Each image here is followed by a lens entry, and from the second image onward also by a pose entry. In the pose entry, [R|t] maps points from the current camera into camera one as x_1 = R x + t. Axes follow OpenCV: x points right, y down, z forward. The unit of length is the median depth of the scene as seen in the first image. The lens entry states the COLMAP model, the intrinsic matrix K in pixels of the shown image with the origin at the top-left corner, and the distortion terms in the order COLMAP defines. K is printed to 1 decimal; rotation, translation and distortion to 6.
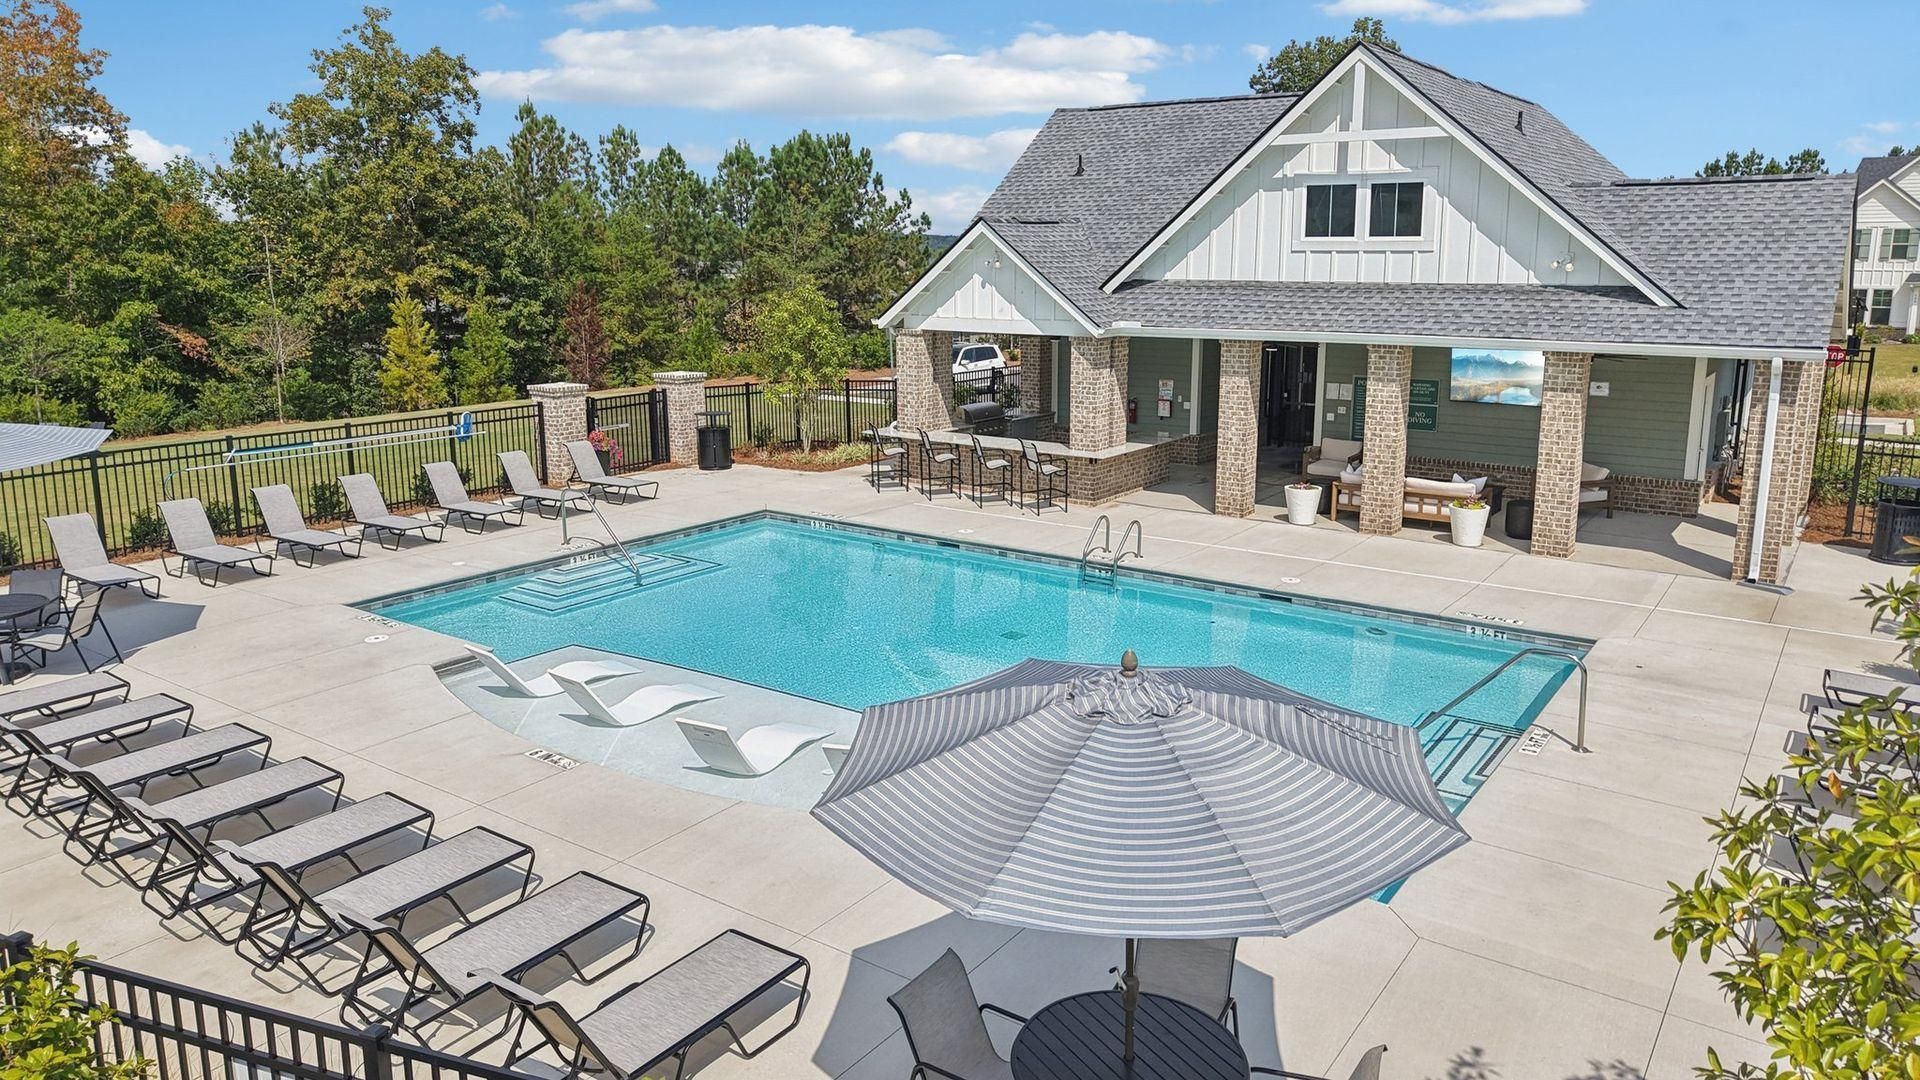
lens RADIAL K [[1267.0, 0, 958.6], [0, 1267.0, 499.7], [0, 0, 1]] dist [0.000241, -0.000400]
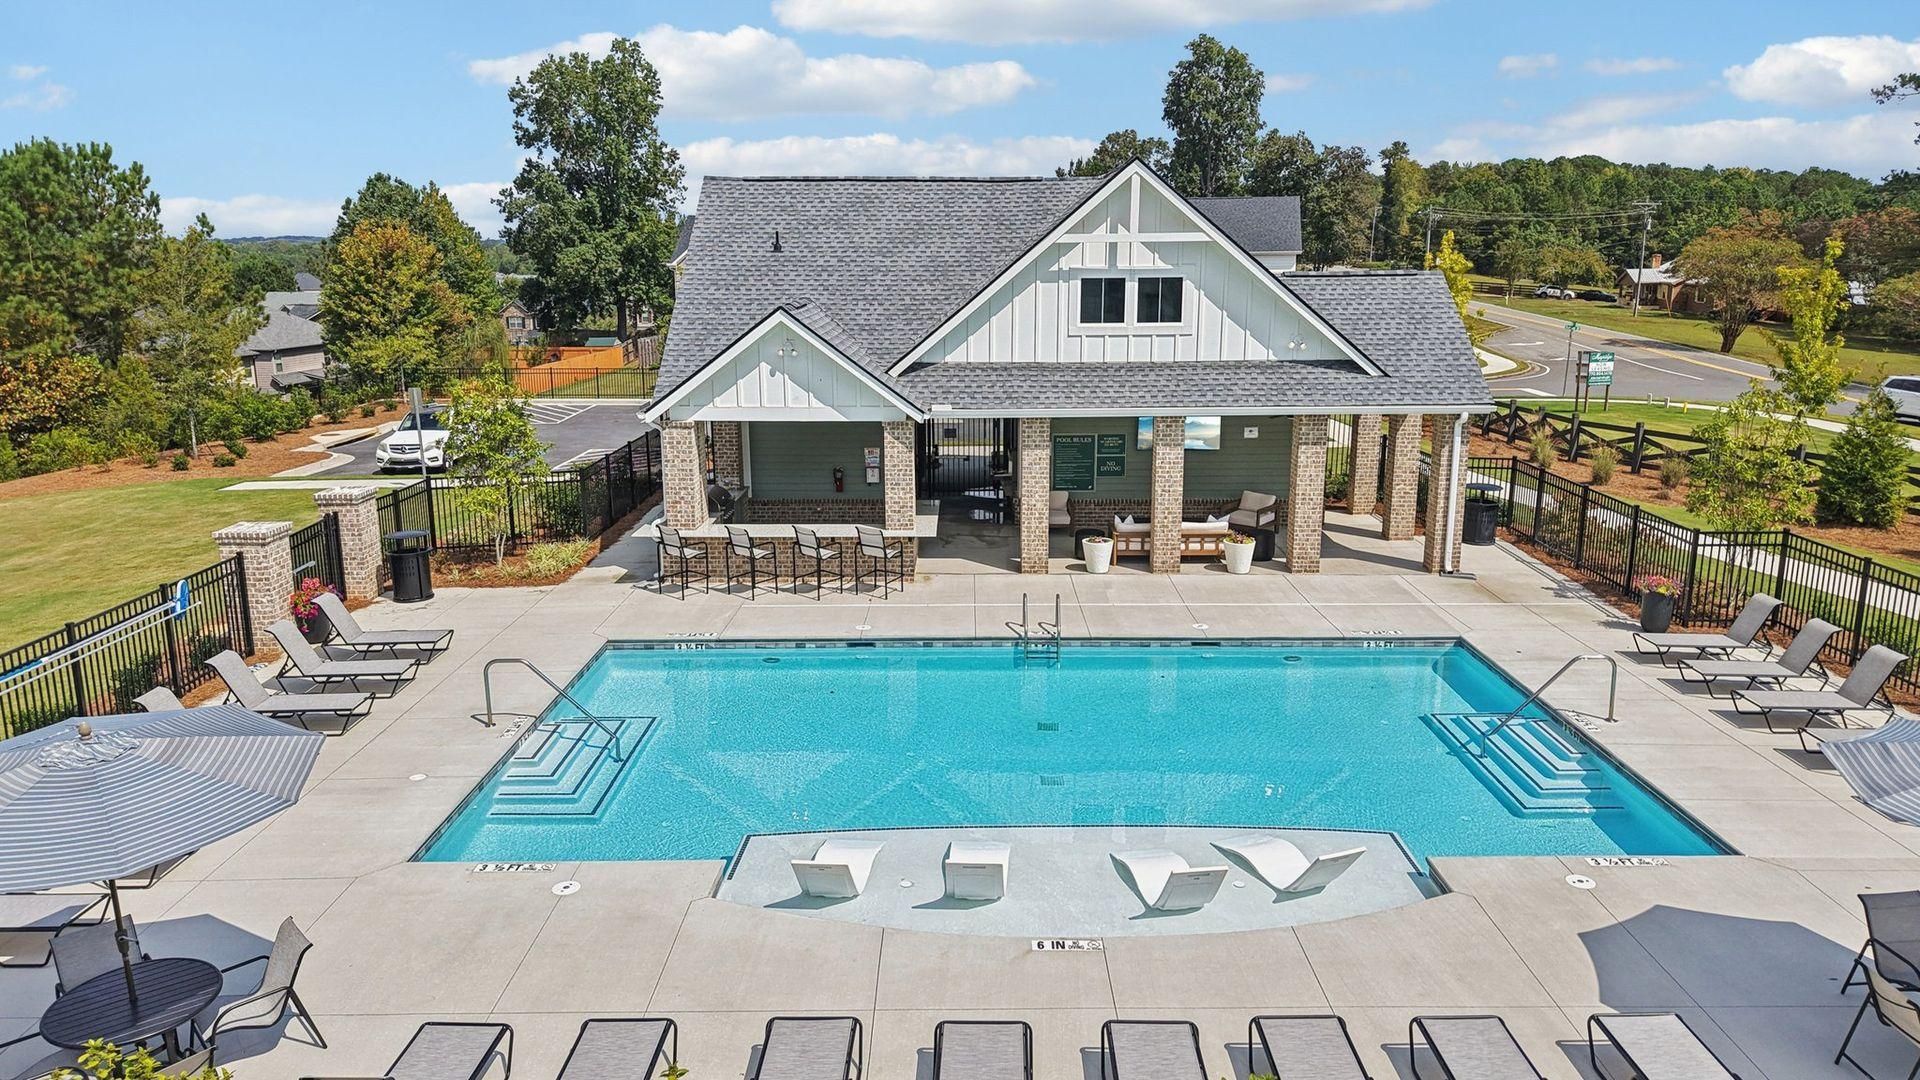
lens RADIAL K [[1290.8, 0, 964.9], [0, 1290.8, 499.2], [0, 0, 1]] dist [0.145482, -0.206835]
pose [[0.810935, -0.107825, 0.575115, -0.502684], [0.114963, 0.993078, 0.024084, -0.090823], [-0.573731, 0.046586, 0.817718, 0.115287]]
